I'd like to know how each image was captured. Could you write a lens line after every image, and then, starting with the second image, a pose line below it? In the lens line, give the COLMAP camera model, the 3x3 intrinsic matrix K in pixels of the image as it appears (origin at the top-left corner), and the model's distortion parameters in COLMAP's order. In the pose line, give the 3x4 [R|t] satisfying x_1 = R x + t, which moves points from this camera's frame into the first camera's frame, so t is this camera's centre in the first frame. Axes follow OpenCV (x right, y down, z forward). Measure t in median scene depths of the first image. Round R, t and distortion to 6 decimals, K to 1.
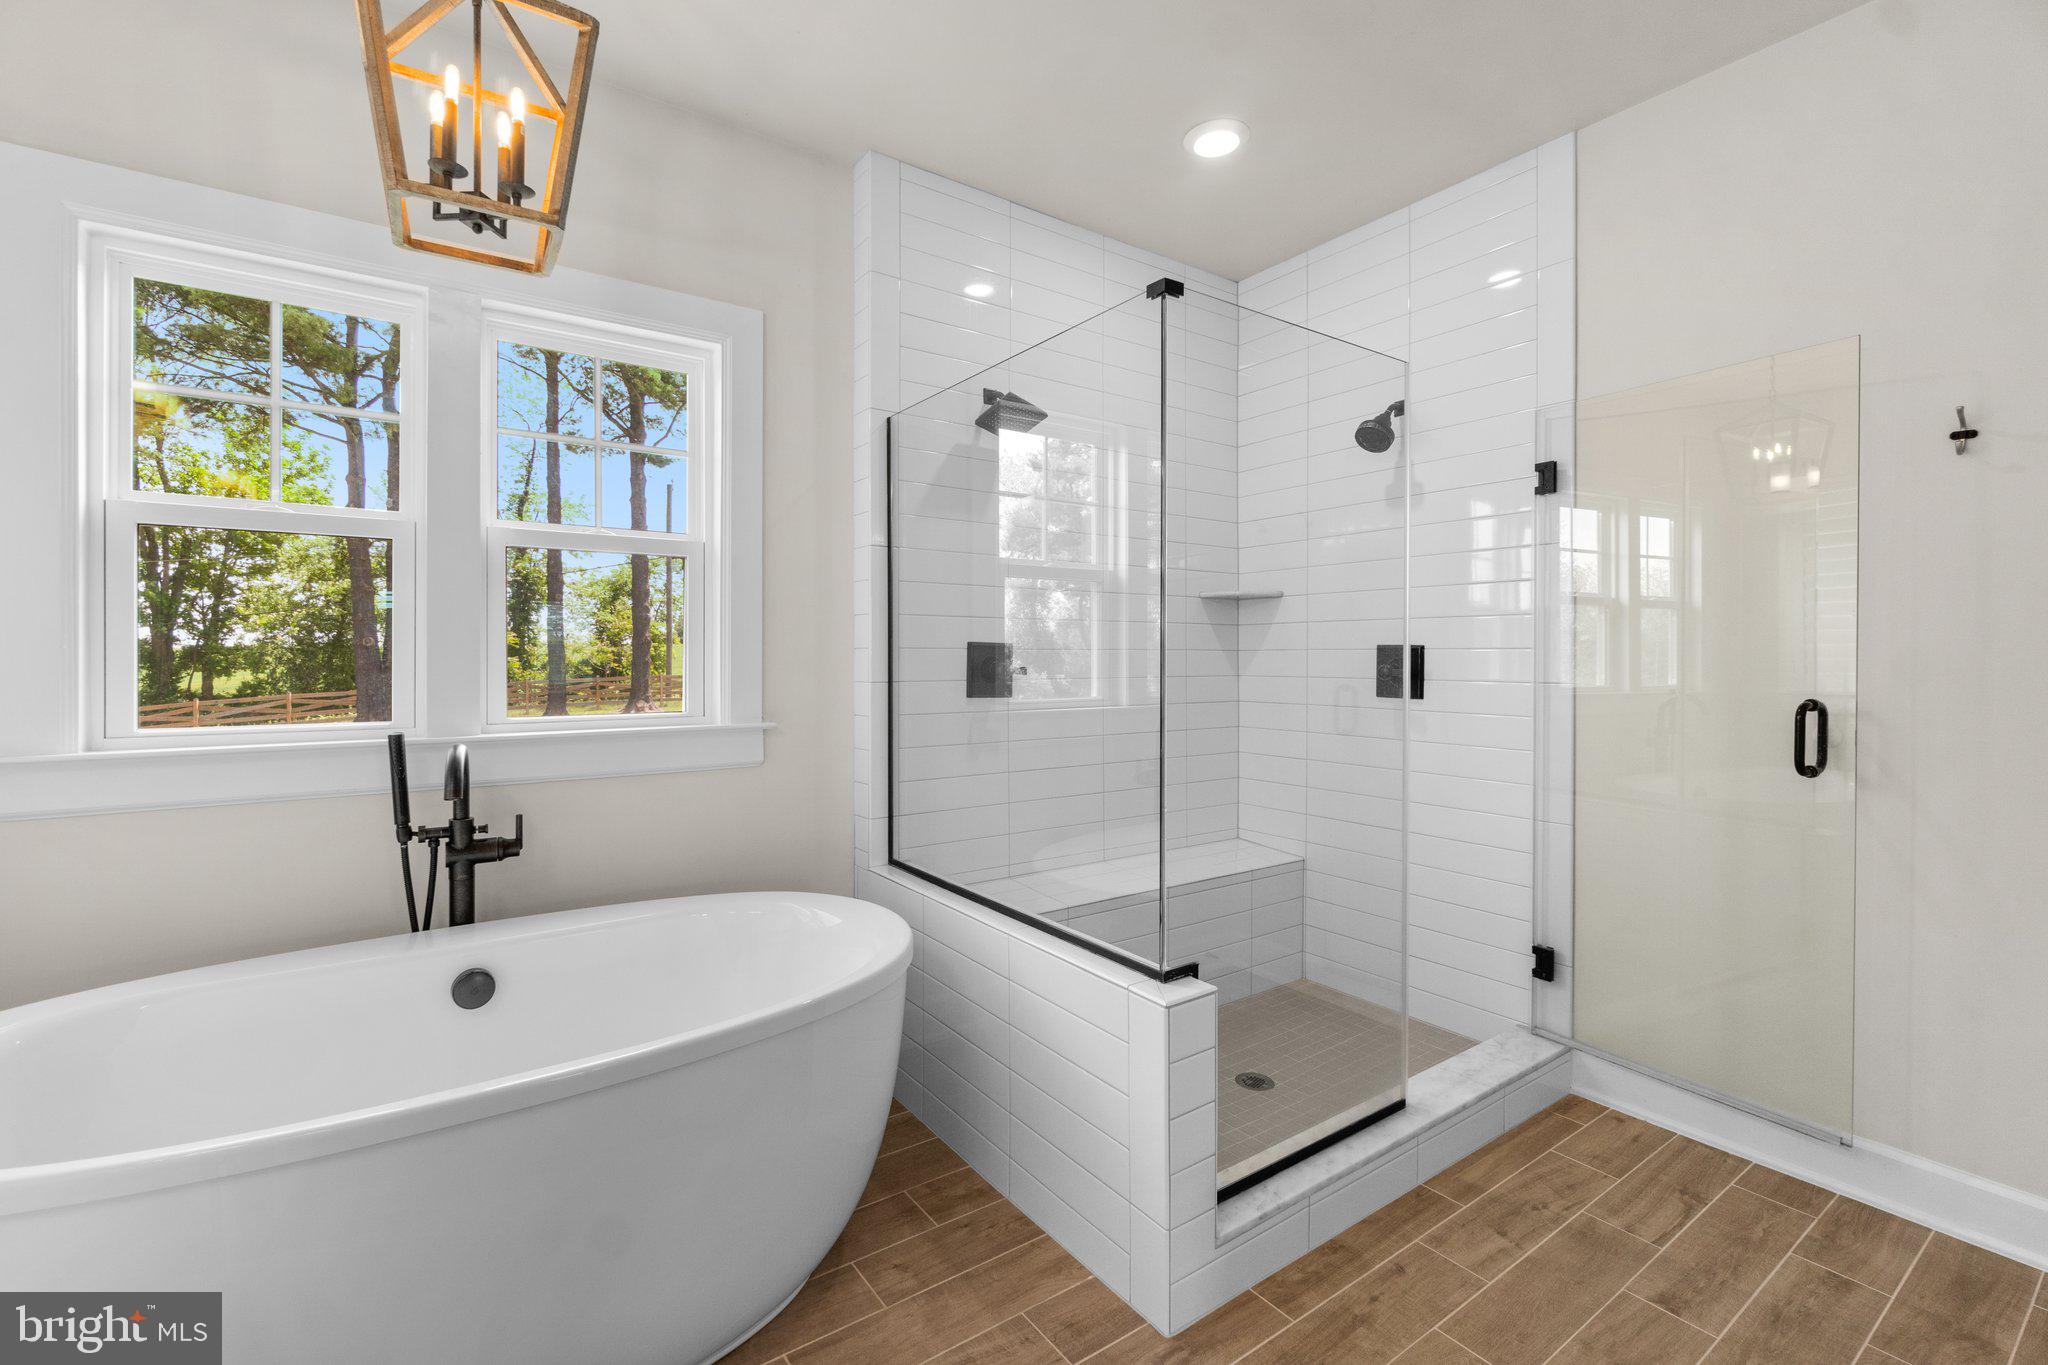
lens RADIAL K [[885.0, 0, 1018.7], [0, 885.0, 662.9], [0, 0, 1]] dist [-0.002431, 0.000111]
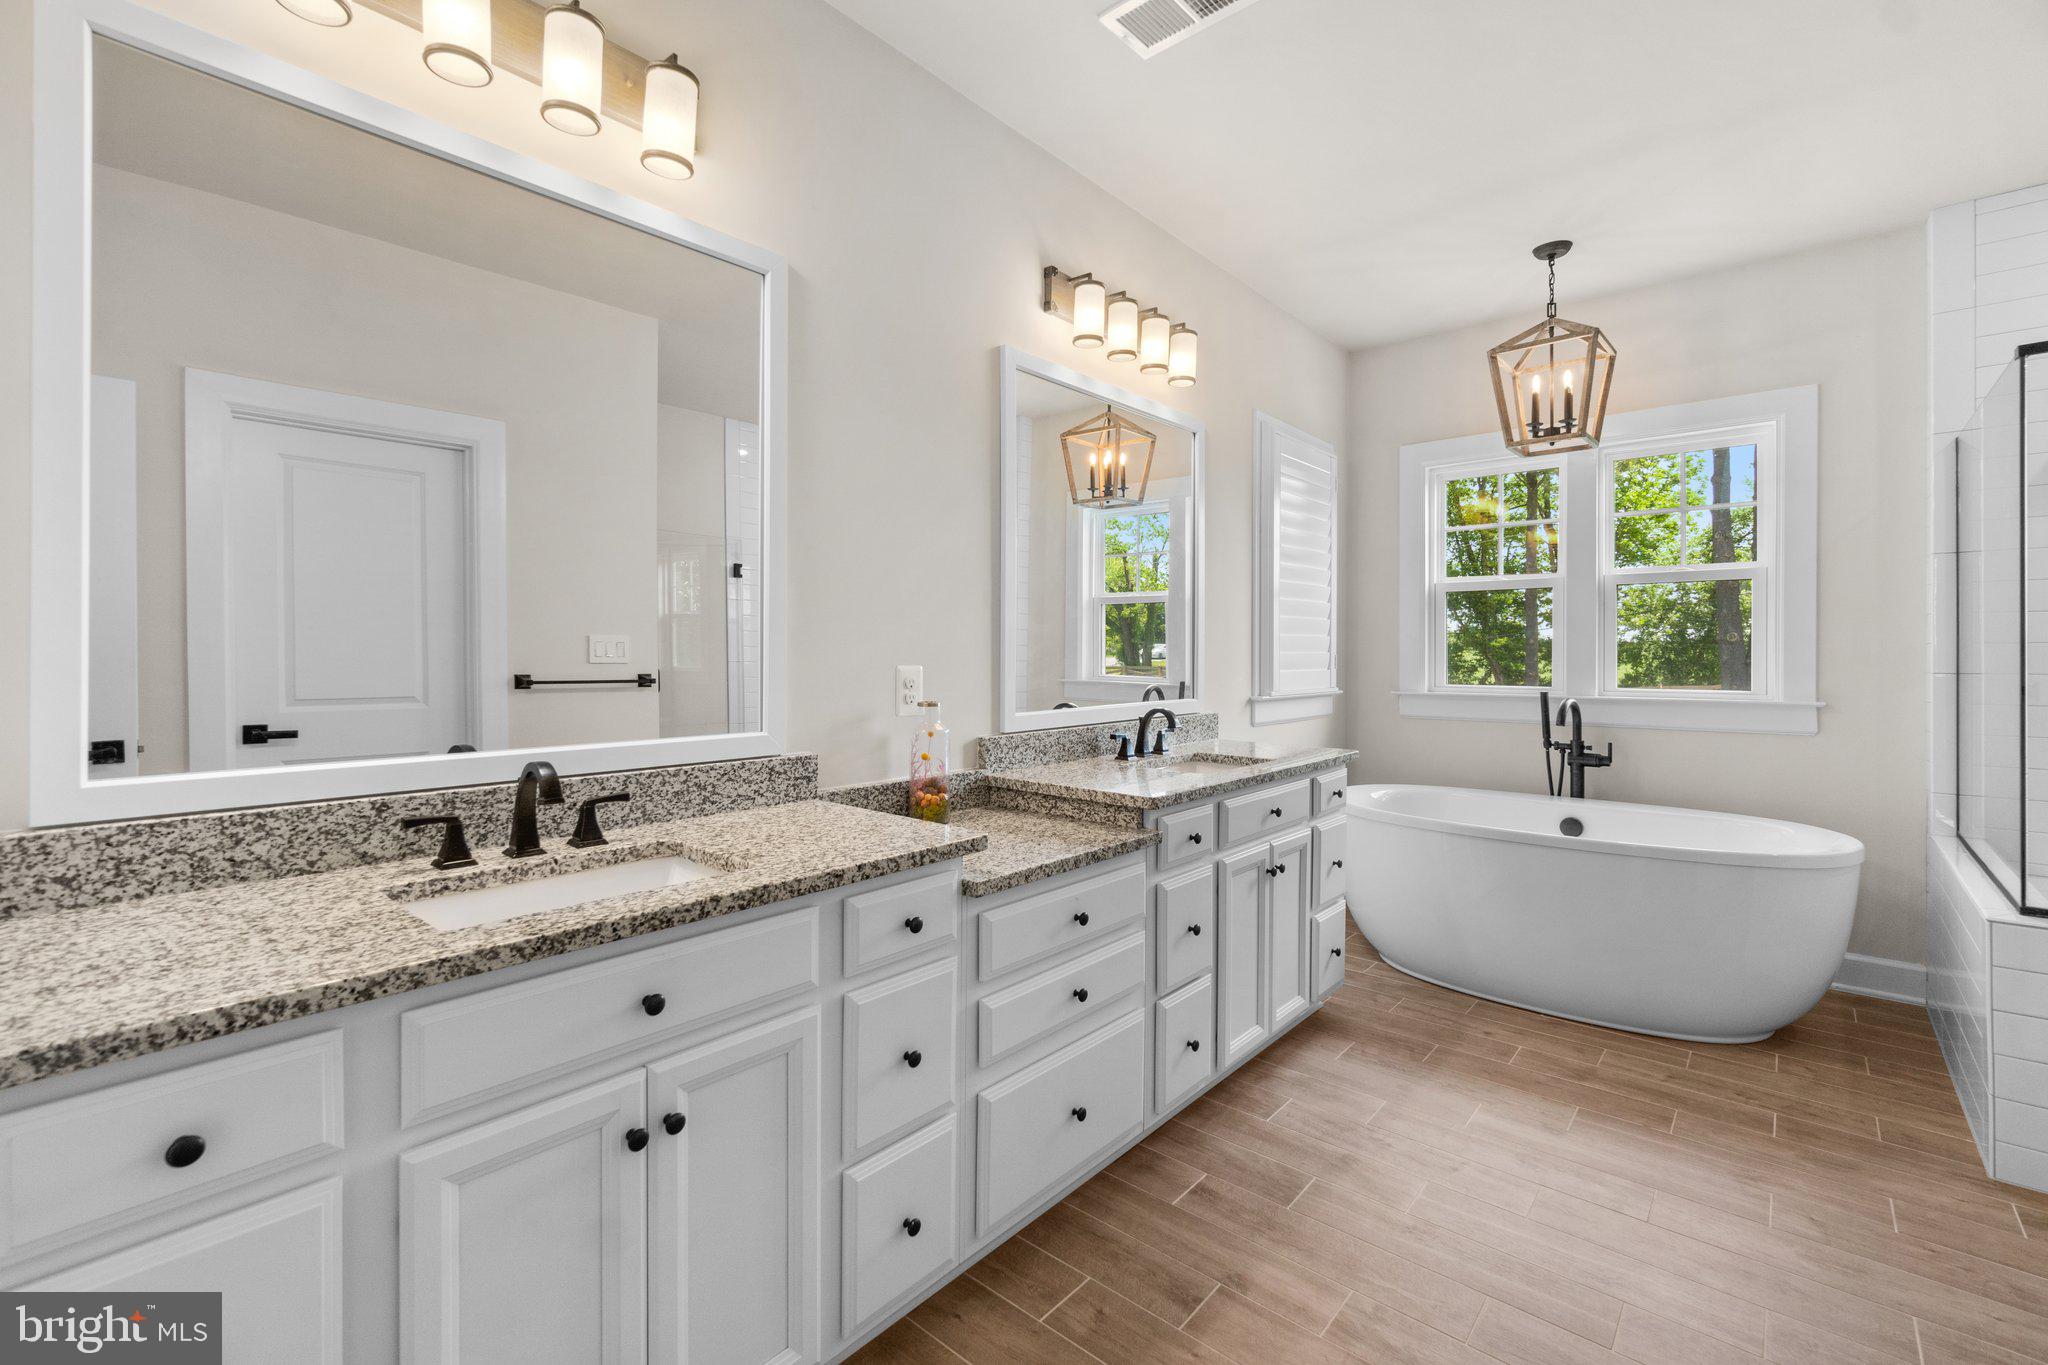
lens RADIAL K [[896.8, 0, 1026.7], [0, 896.8, 646.0], [0, 0, 1]] dist [-0.002387, -0.000184]
pose [[0.247438, -0.007583, -0.968874, 0.883515], [-0.005669, 0.999941, -0.009274, 0.004558], [0.968887, 0.007787, 0.247381, -0.562404]]
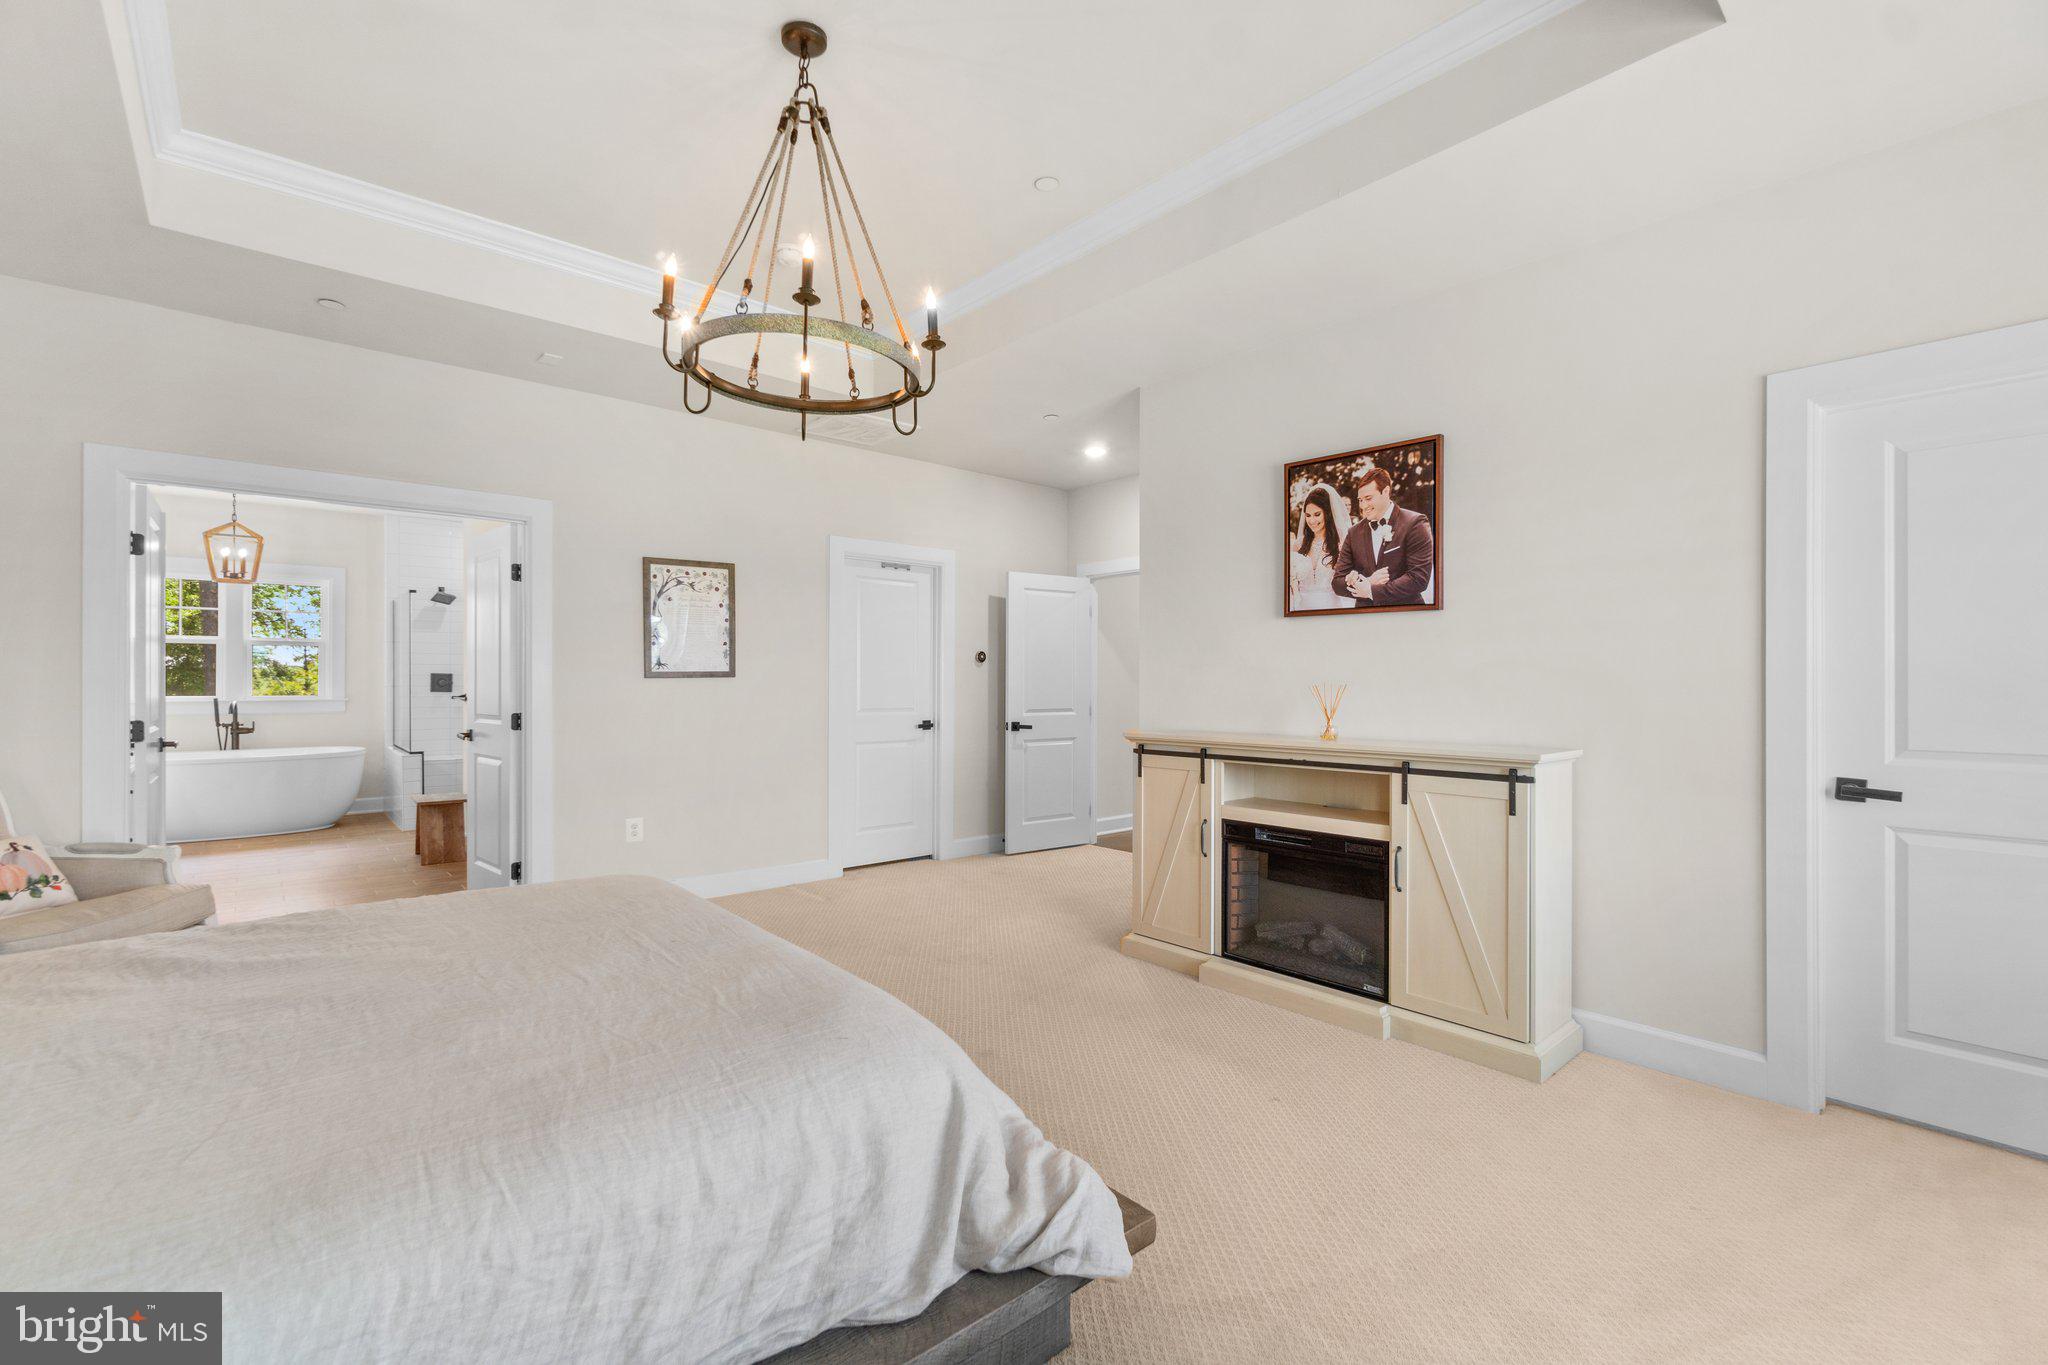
lens RADIAL K [[880.1, 0, 1022.3], [0, 880.1, 673.5], [0, 0, 1]] dist [-0.003312, -0.000410]
pose [[0.994290, -0.006061, 0.106542, 2.269202], [0.006729, 0.999960, -0.005908, 0.017778], [-0.106502, 0.006591, 0.994291, -3.022583]]
